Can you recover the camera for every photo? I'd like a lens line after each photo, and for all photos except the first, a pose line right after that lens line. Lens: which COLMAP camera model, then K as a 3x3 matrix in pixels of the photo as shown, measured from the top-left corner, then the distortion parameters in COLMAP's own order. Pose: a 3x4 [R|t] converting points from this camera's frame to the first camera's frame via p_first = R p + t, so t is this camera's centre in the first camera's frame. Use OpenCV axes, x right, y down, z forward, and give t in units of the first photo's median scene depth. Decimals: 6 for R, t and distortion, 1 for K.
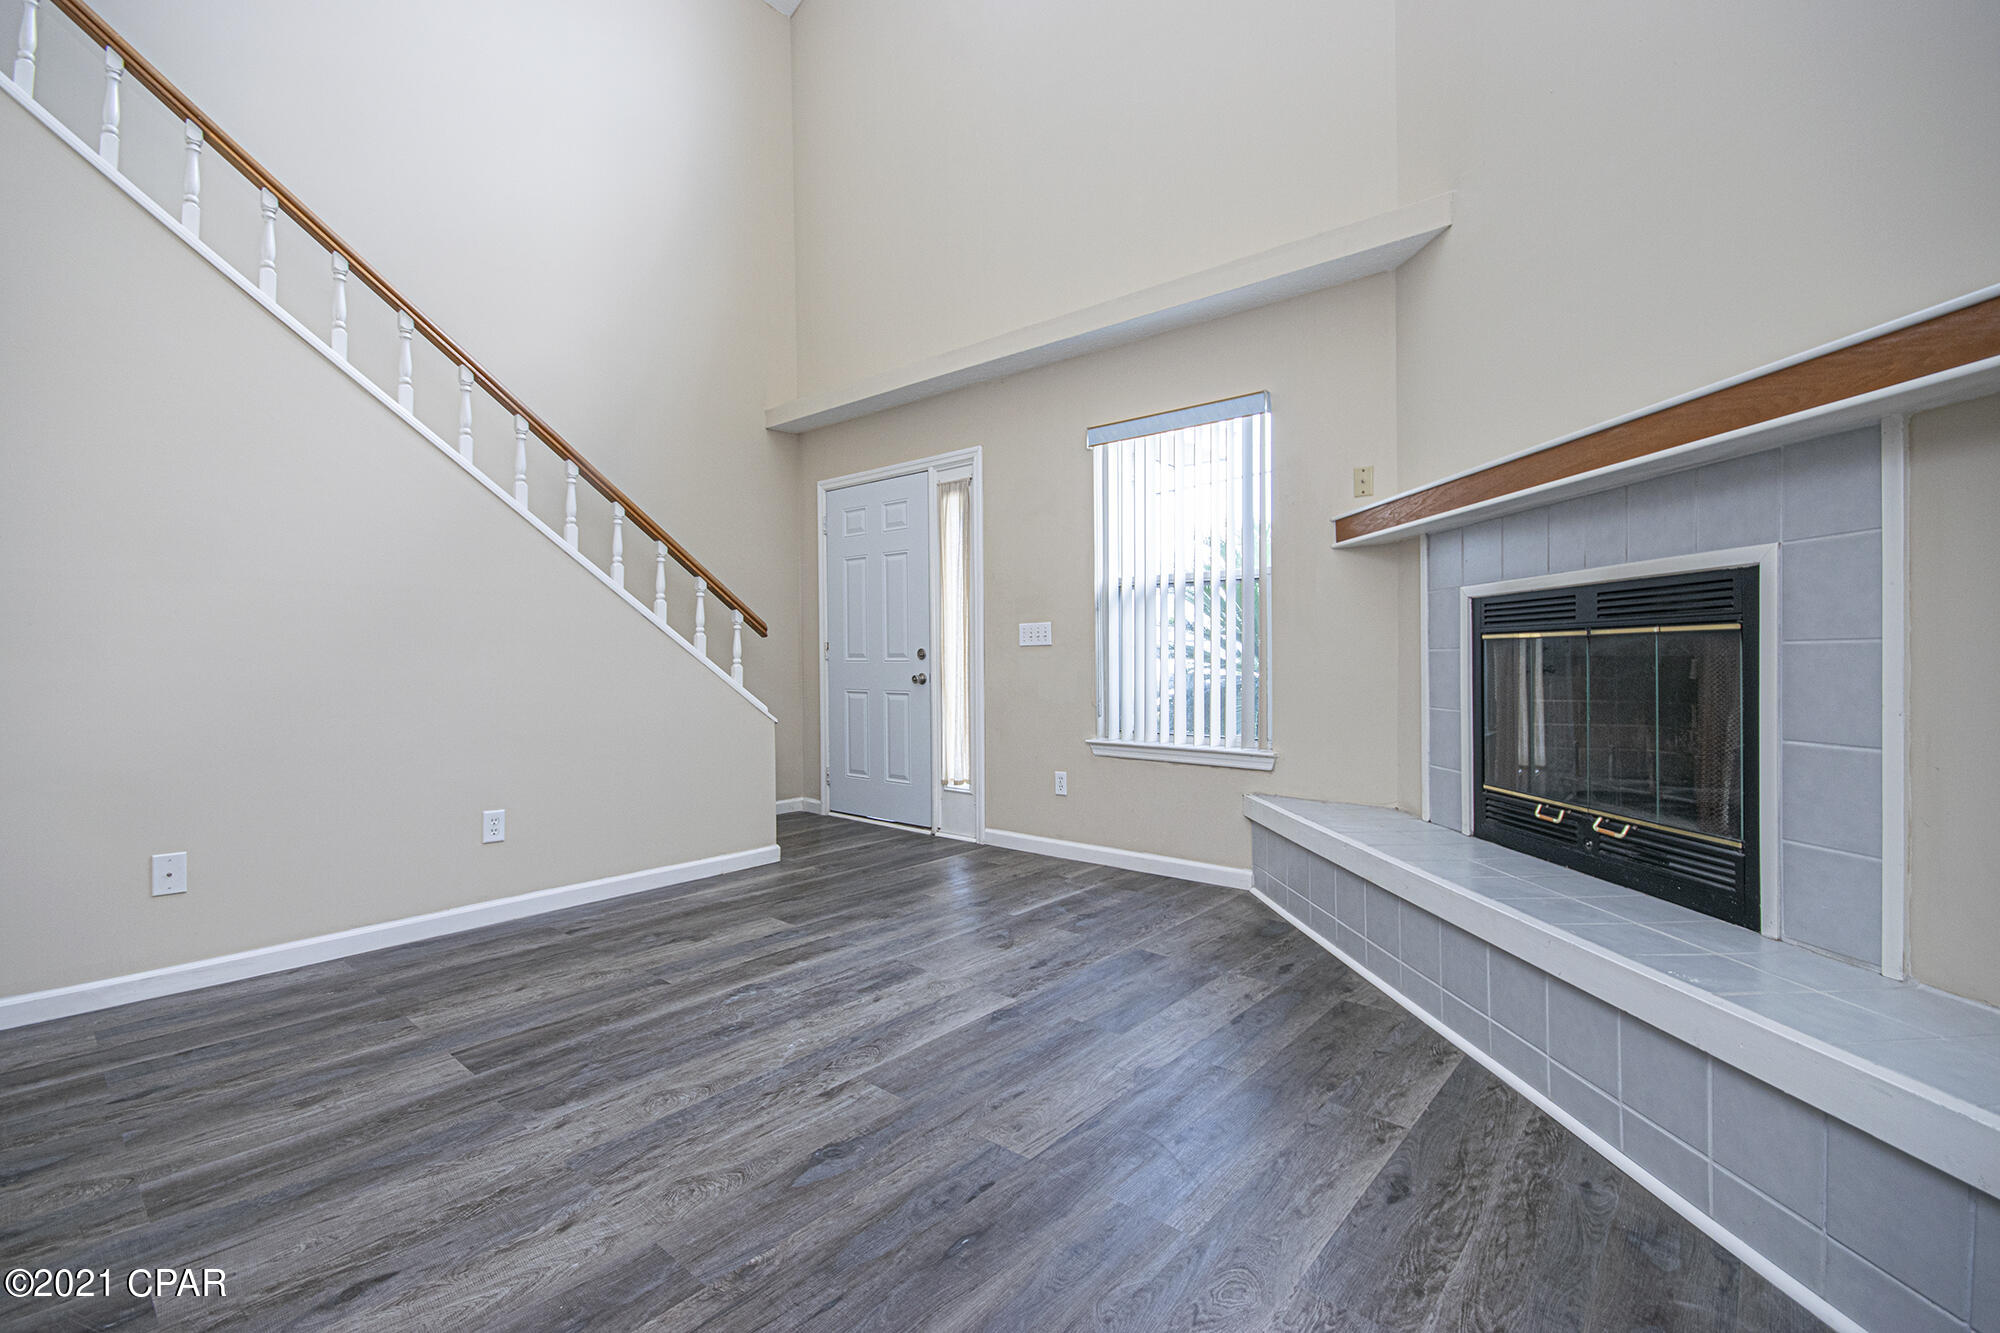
lens RADIAL K [[878.2, 0, 994.7], [0, 878.2, 674.6], [0, 0, 1]] dist [-0.001823, -0.000296]
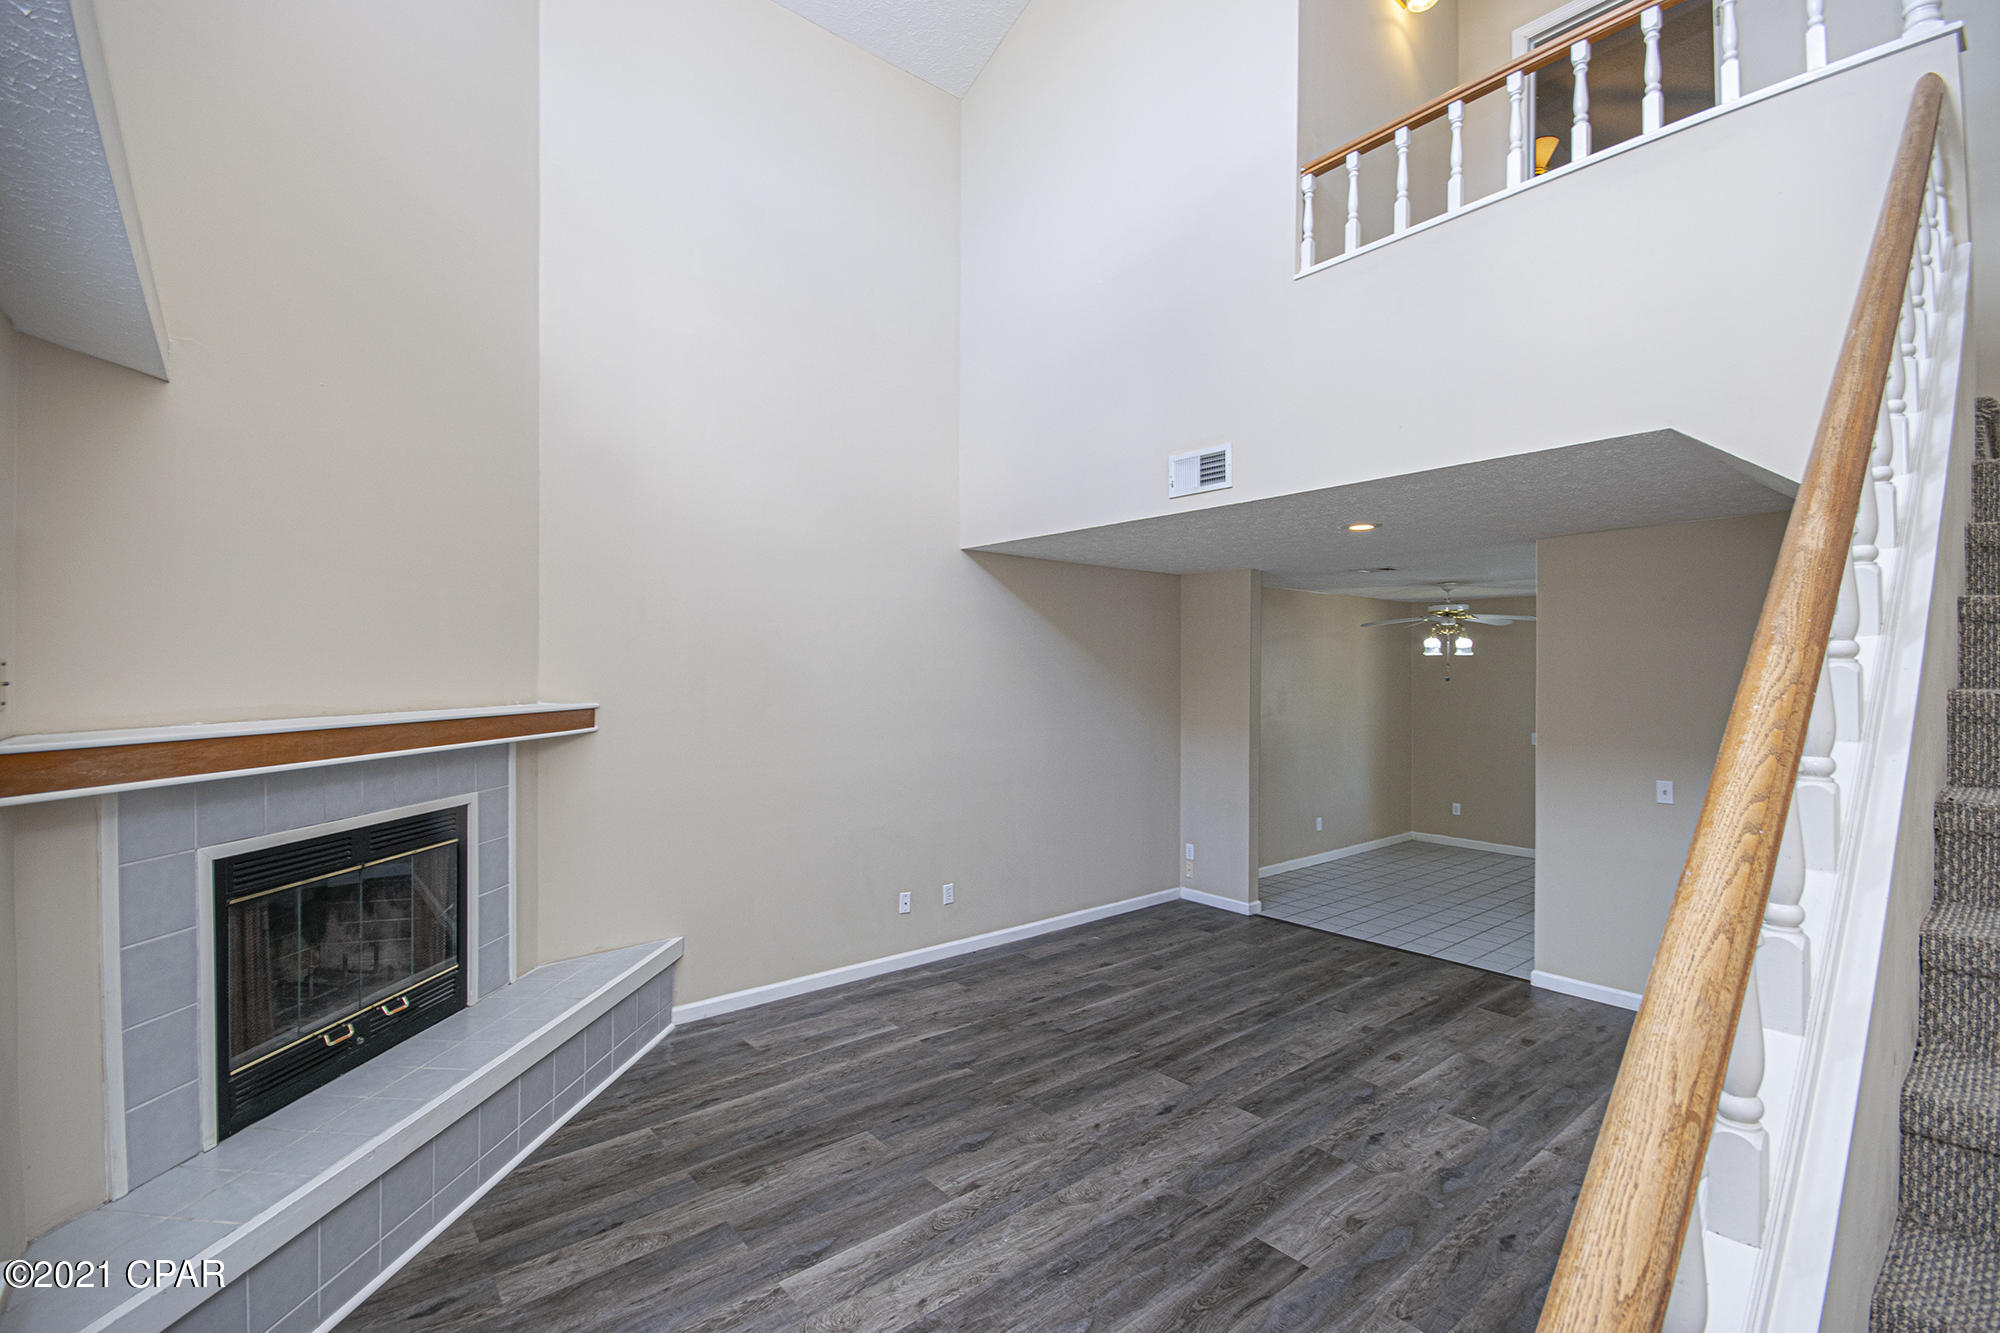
lens RADIAL K [[878.2, 0, 999.8], [0, 878.2, 675.3], [0, 0, 1]] dist [-0.001823, -0.000296]
pose [[-0.987458, 0.005393, 0.157790, -0.375947], [0.009353, 0.999659, 0.024364, -0.316600], [-0.157605, 0.025535, -0.987172, 1.945617]]
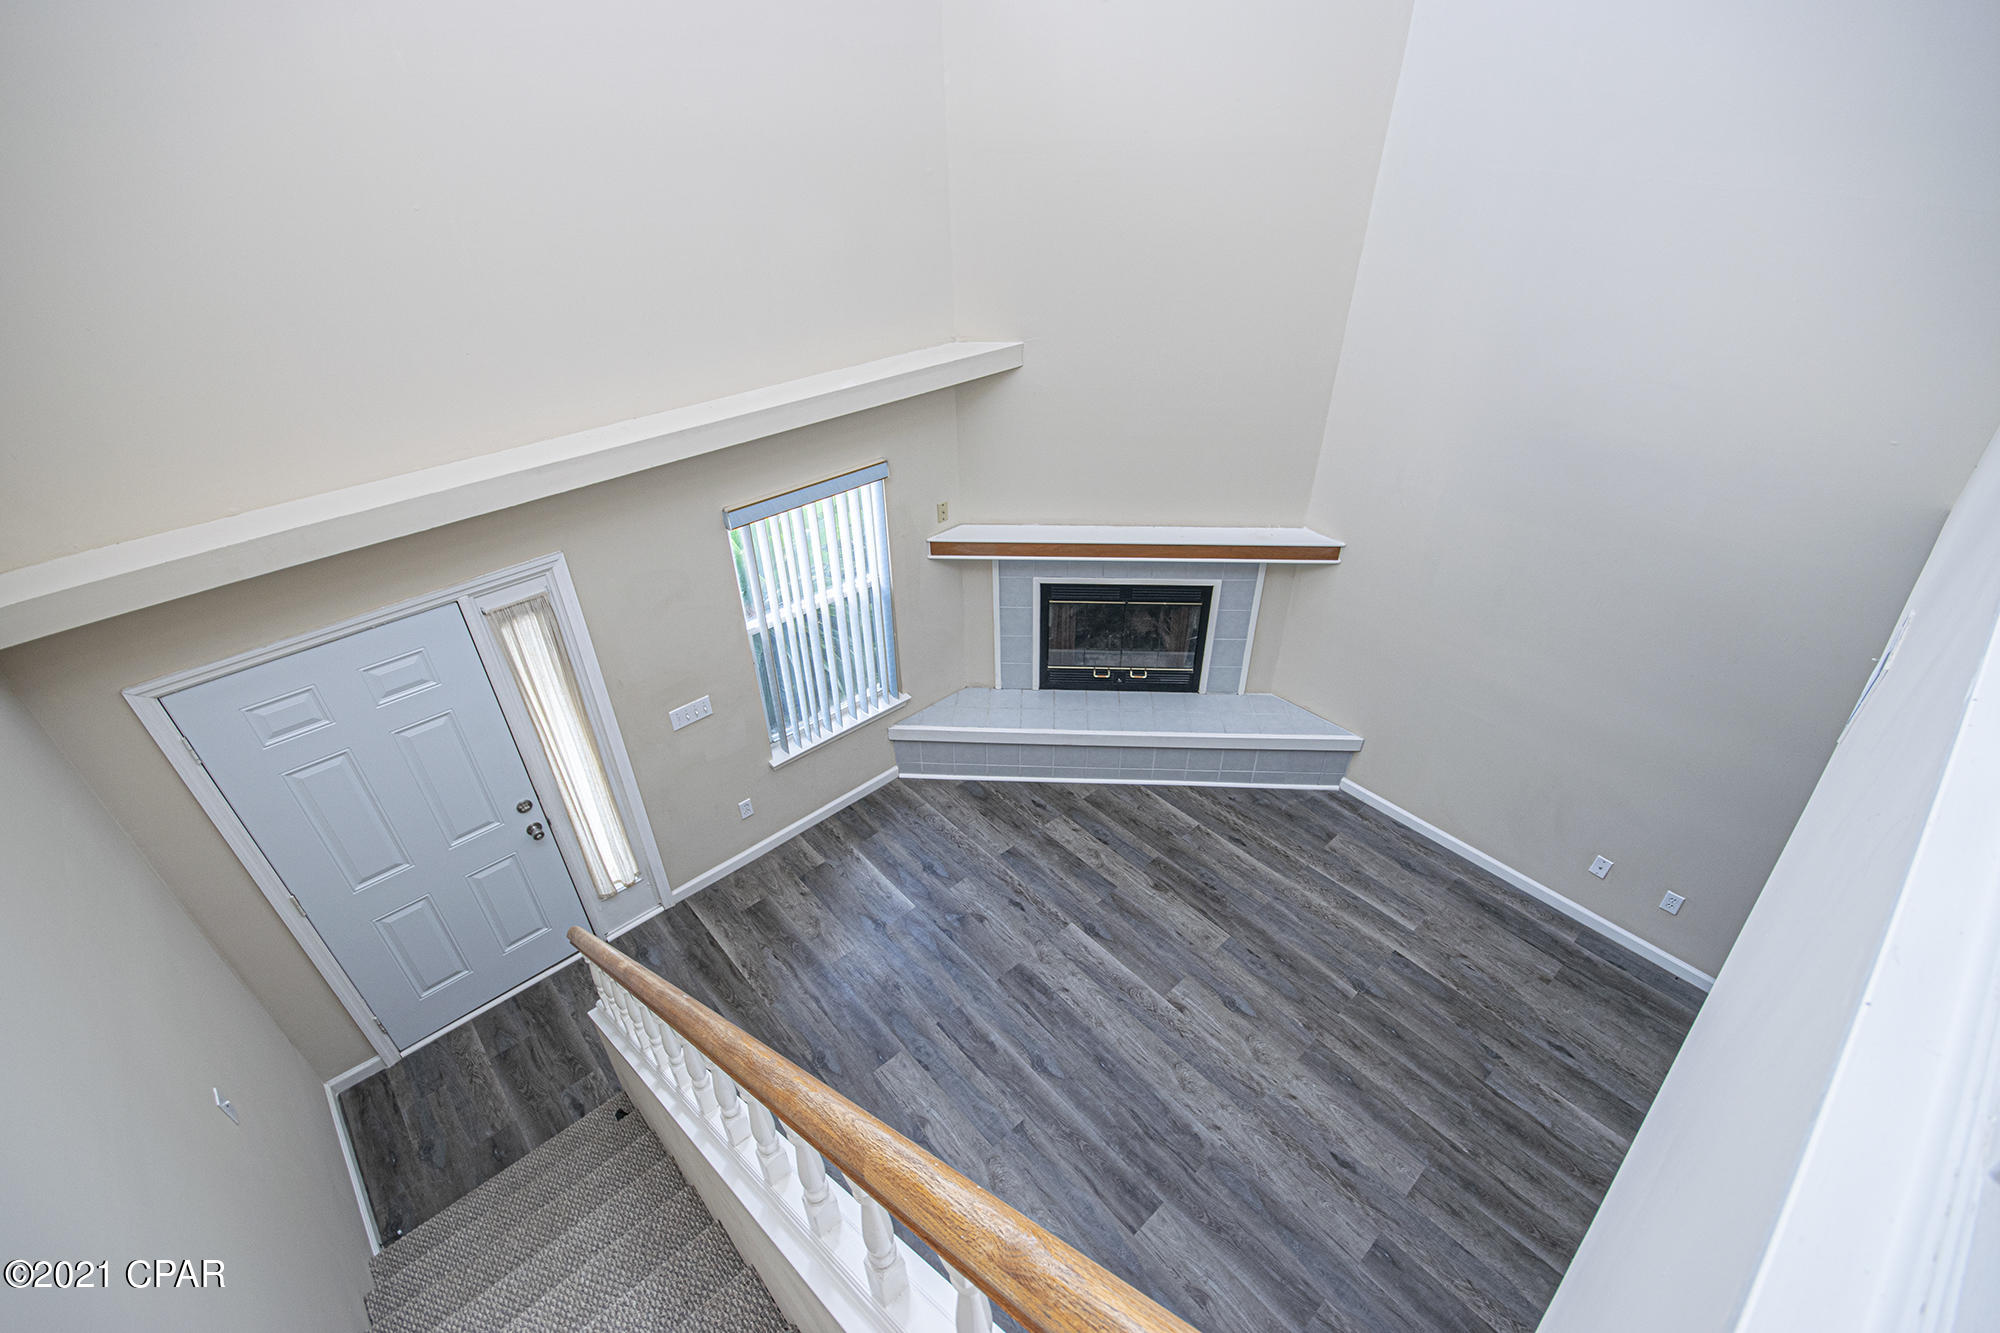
lens RADIAL K [[878.2, 0, 990.0], [0, 878.2, 675.1], [0, 0, 1]] dist [-0.001823, -0.000296]
pose [[0.124068, -0.567089, 0.814259, -1.209073], [0.033058, 0.822506, 0.567795, -1.105181], [-0.991723, -0.043527, 0.120793, 1.004863]]
